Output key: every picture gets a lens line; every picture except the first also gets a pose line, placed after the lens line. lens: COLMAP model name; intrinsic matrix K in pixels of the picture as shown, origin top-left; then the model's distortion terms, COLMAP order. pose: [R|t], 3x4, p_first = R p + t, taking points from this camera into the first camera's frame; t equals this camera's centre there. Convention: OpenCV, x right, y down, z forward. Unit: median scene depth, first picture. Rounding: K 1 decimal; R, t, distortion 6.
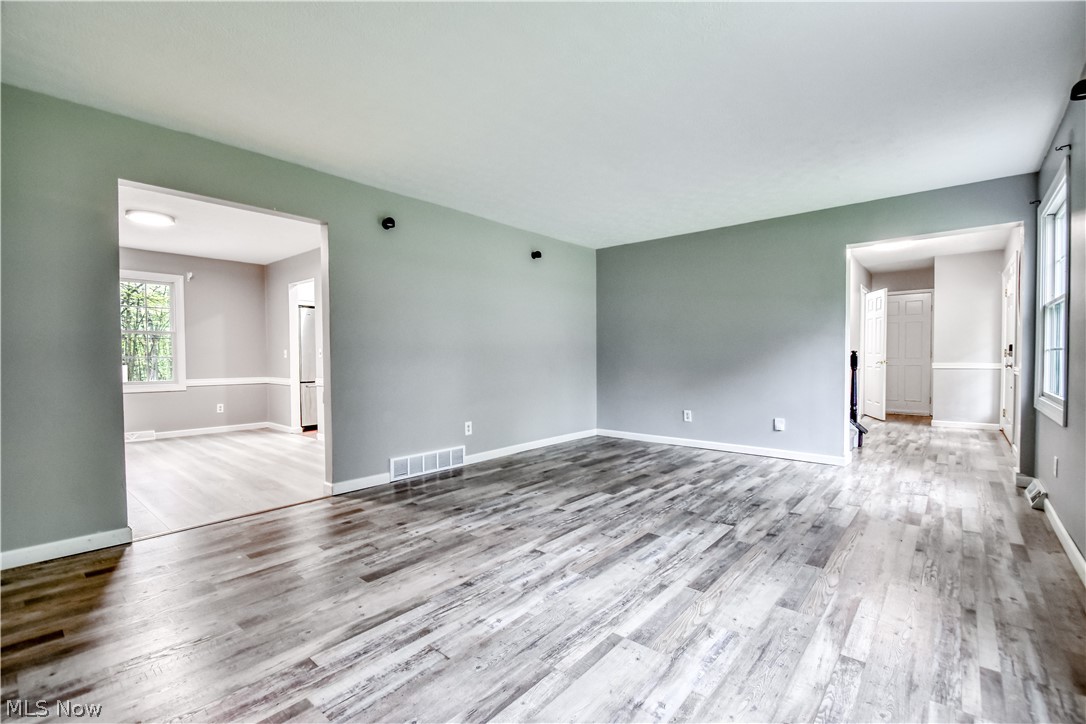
lens RADIAL K [[478.2, 0, 537.6], [0, 478.2, 355.5], [0, 0, 1]] dist [0.001078, -0.005318]
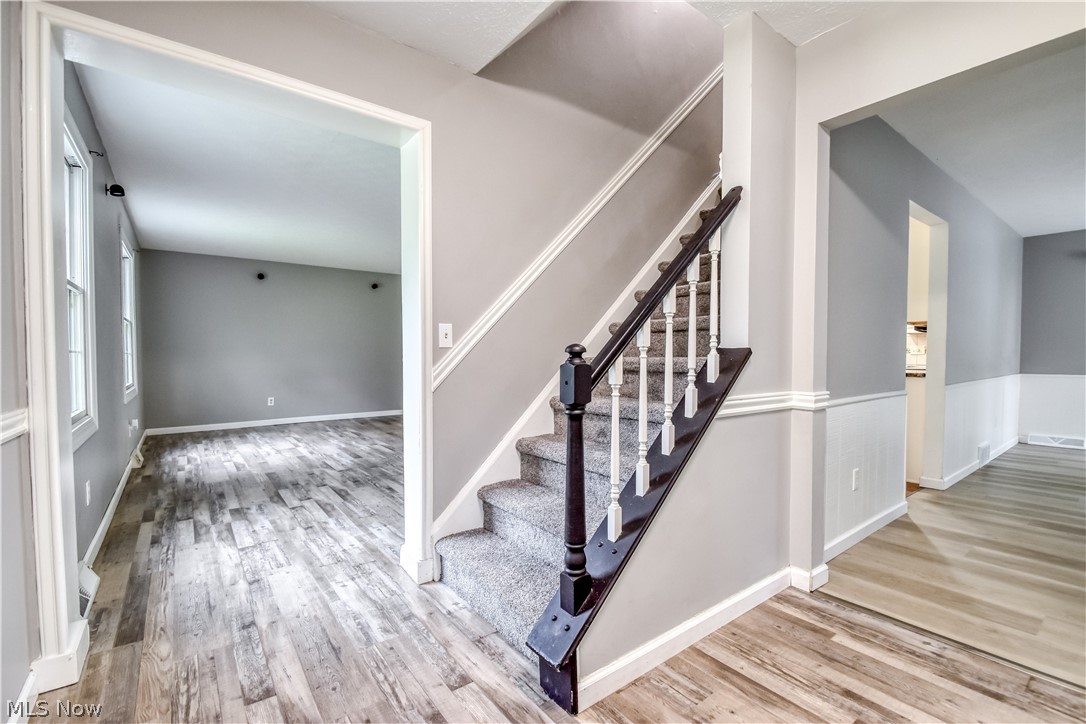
lens RADIAL K [[478.2, 0, 549.8], [0, 478.2, 365.2], [0, 0, 1]] dist [0.001078, -0.005318]
pose [[-0.193004, 0.027285, -0.980819, 1.641533], [0.003998, 0.999627, 0.027022, -0.004821], [0.981190, 0.001294, -0.193041, 1.838315]]
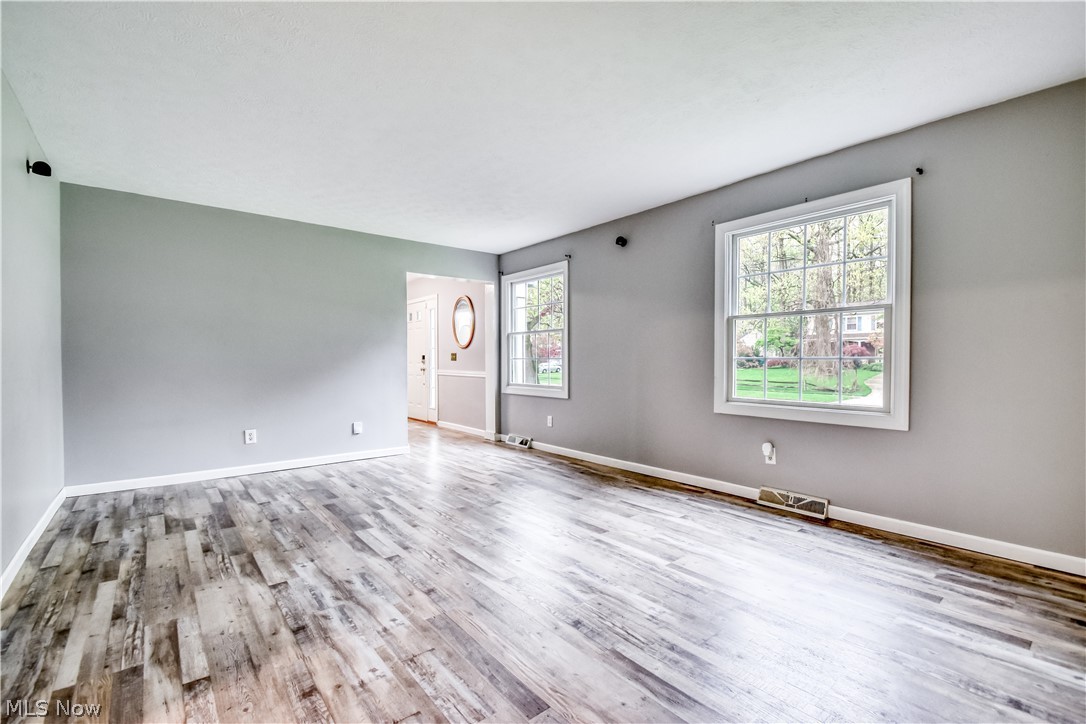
lens RADIAL K [[478.2, 0, 554.9], [0, 478.2, 367.1], [0, 0, 1]] dist [0.001078, -0.005318]
pose [[0.151199, -0.008380, 0.988468, -0.729086], [-0.001302, 0.999962, 0.008677, 0.003117], [-0.988503, -0.002598, 0.151182, 0.657190]]
